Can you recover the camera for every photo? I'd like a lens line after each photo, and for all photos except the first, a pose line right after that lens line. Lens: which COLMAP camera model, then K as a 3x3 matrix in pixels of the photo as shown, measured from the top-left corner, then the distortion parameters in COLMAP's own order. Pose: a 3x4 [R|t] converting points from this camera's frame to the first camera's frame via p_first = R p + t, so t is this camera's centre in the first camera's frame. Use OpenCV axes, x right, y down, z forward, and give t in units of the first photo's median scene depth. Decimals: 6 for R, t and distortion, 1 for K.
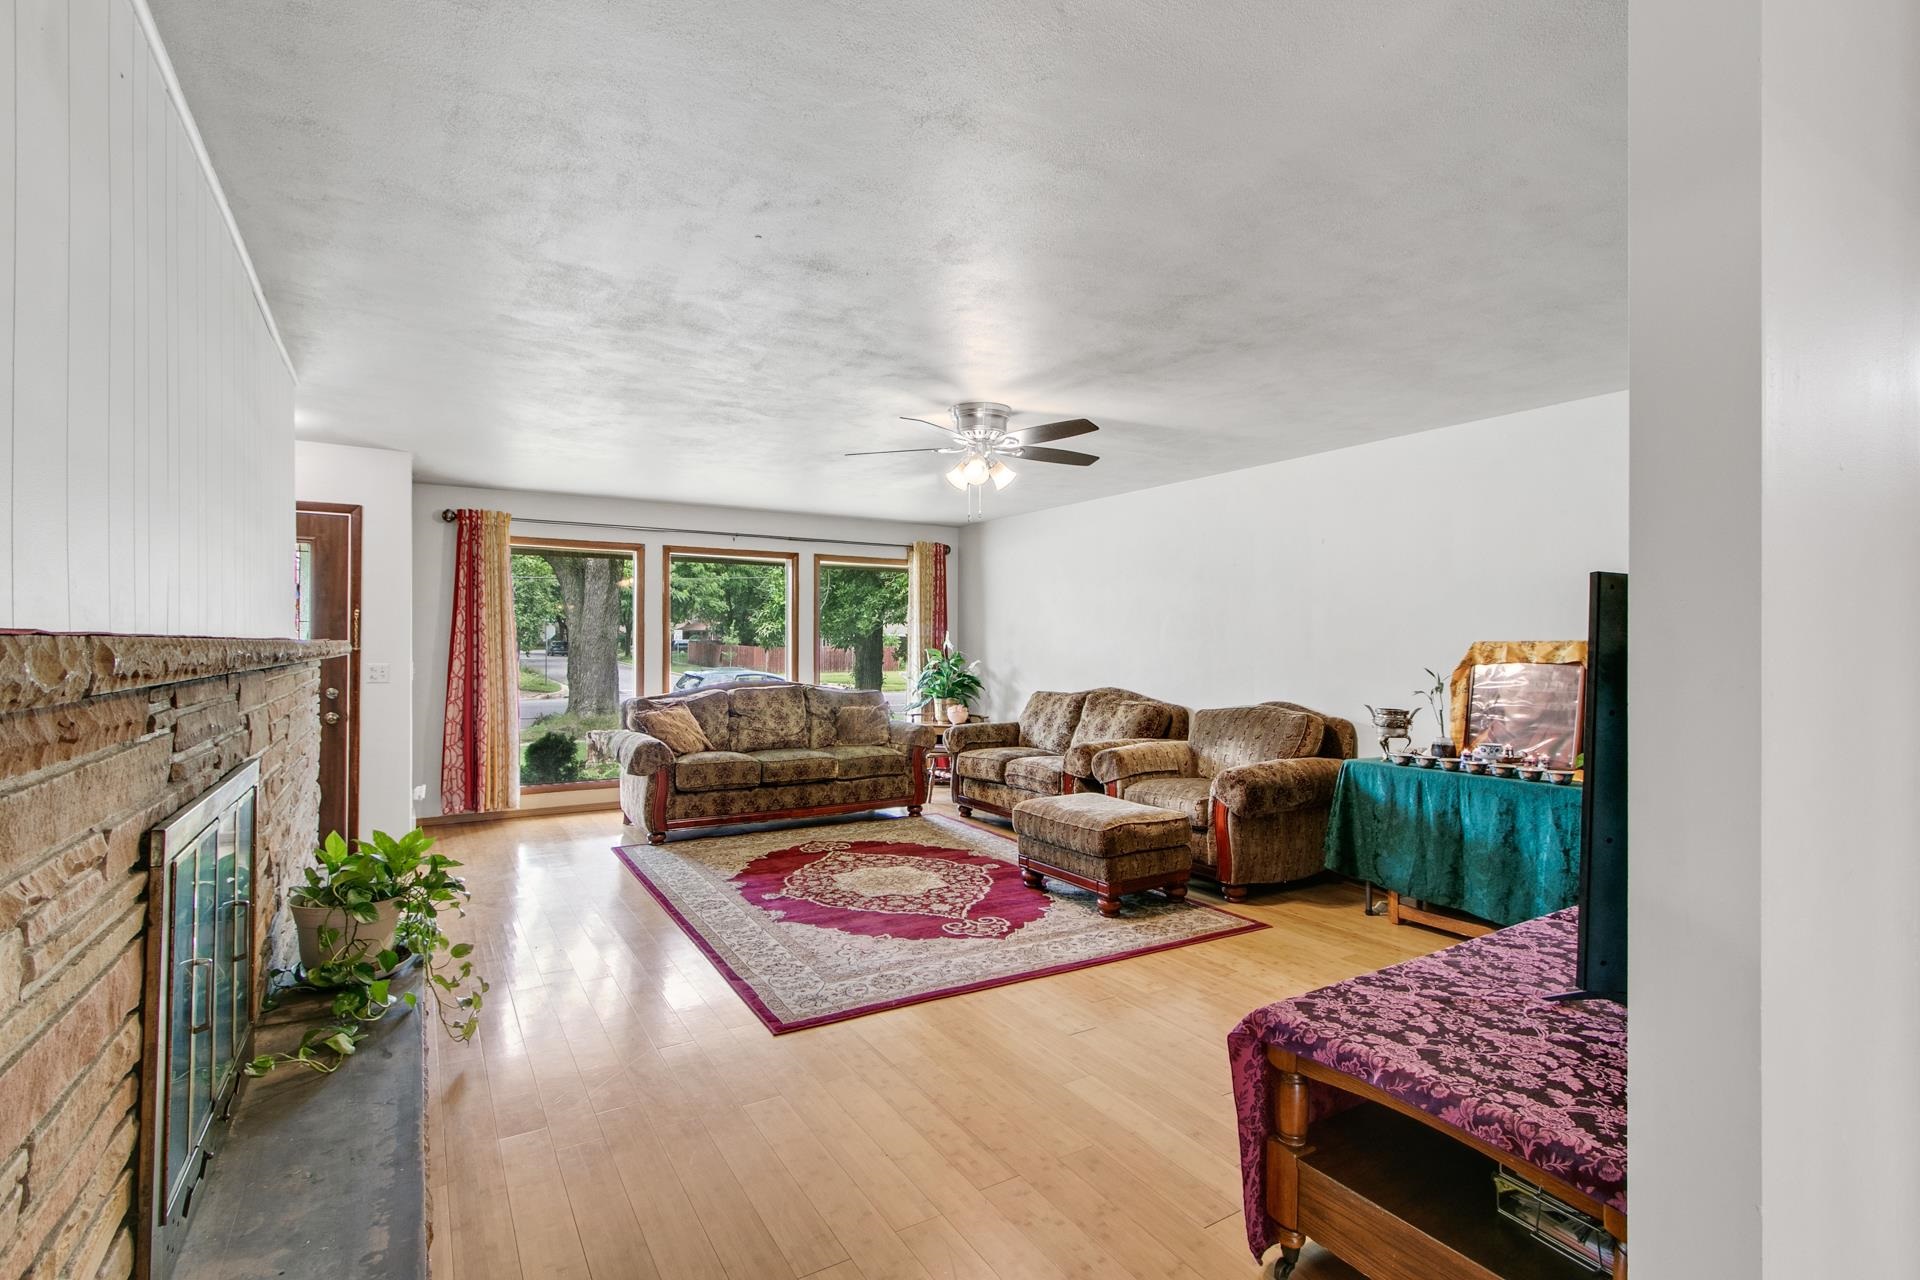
lens RADIAL K [[871.0, 0, 954.4], [0, 871.0, 644.1], [0, 0, 1]] dist [-0.002898, -0.000856]
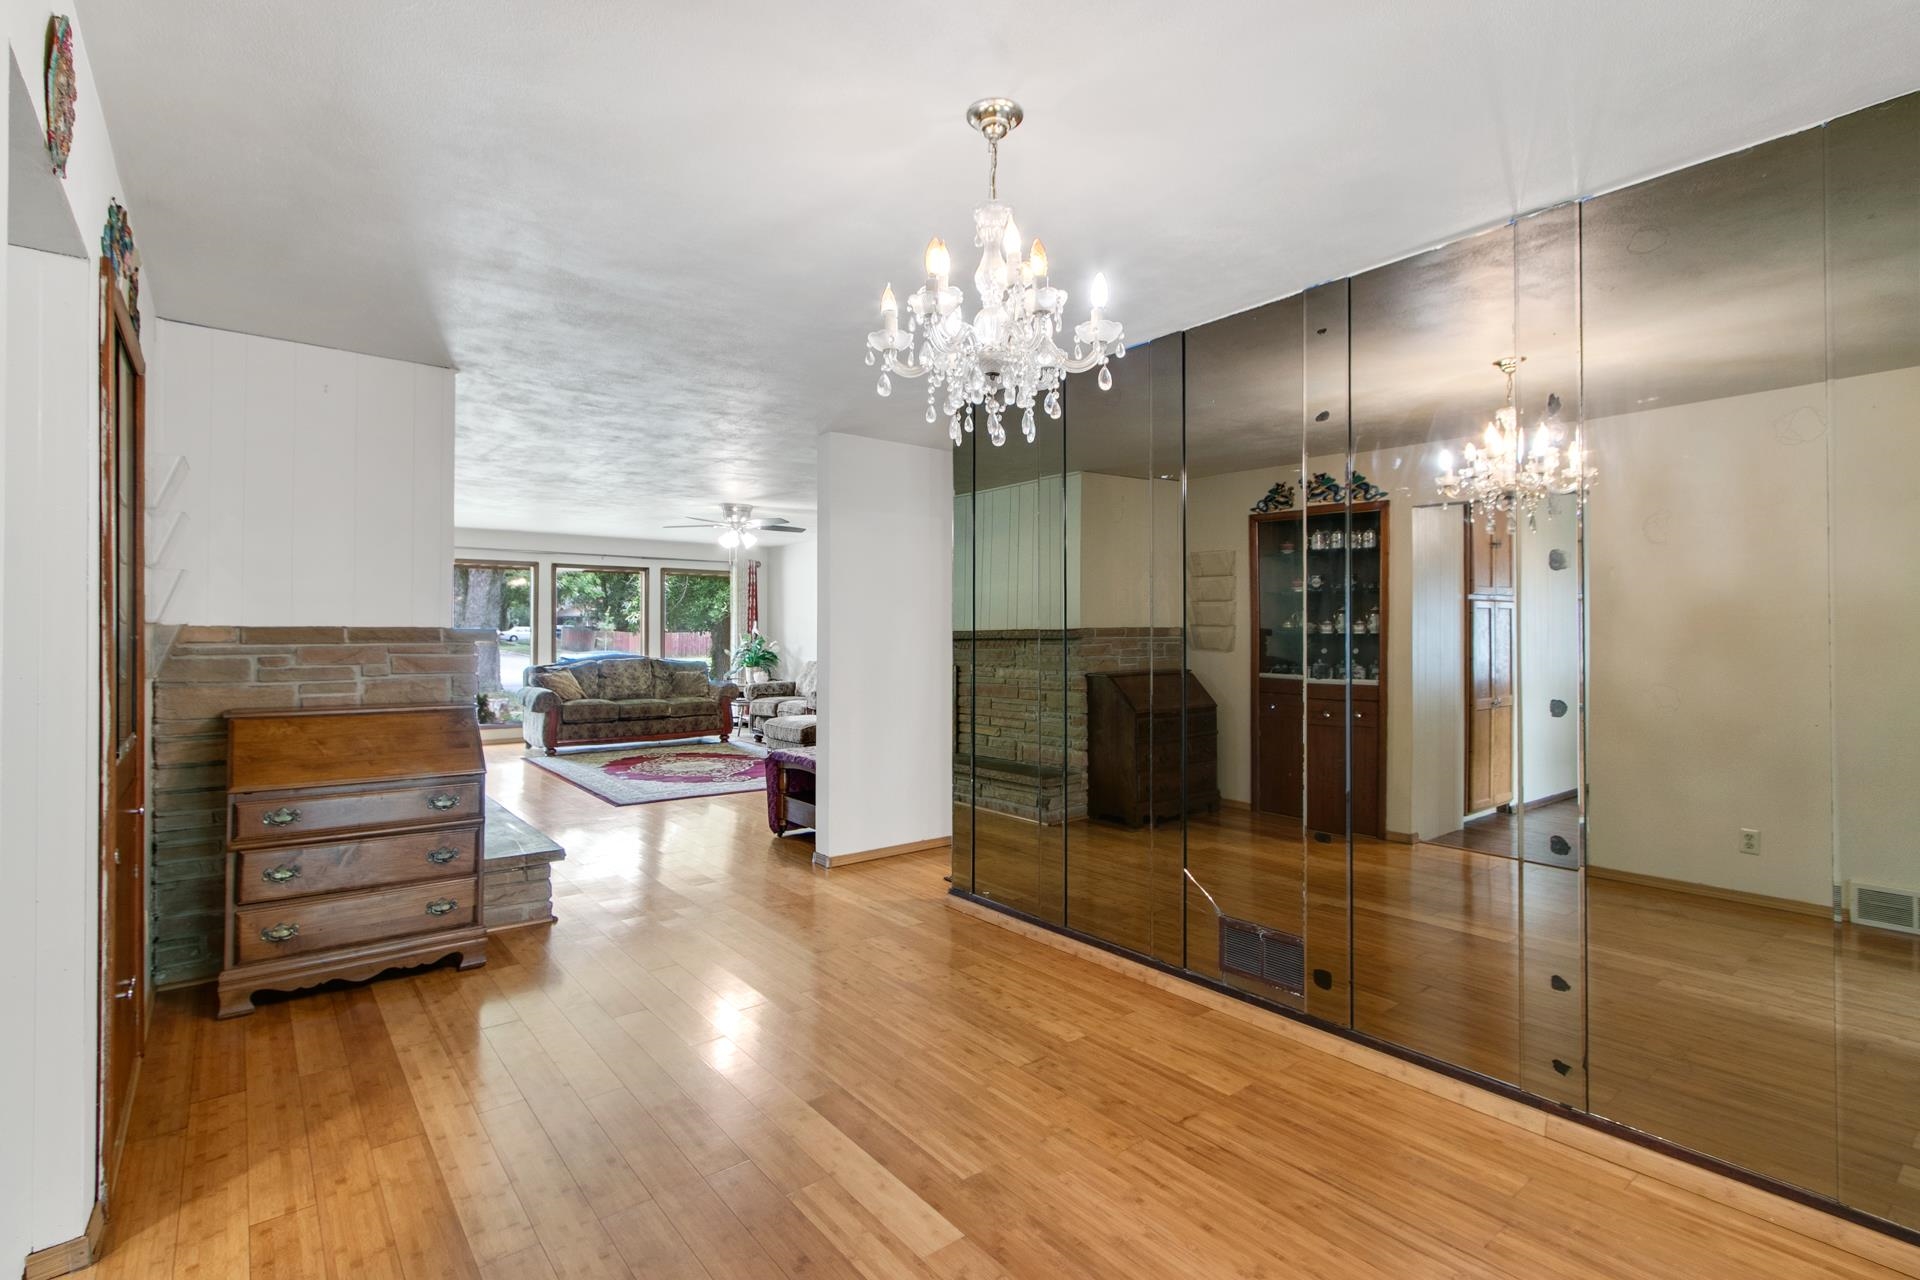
lens RADIAL K [[900.1, 0, 965.5], [0, 900.1, 630.1], [0, 0, 1]] dist [0.010161, -0.002399]
pose [[0.992043, -0.000129, 0.125896, 0.182271], [0.000093, 1.000000, 0.000297, -0.001099], [-0.125896, -0.000283, 0.992043, -0.654125]]
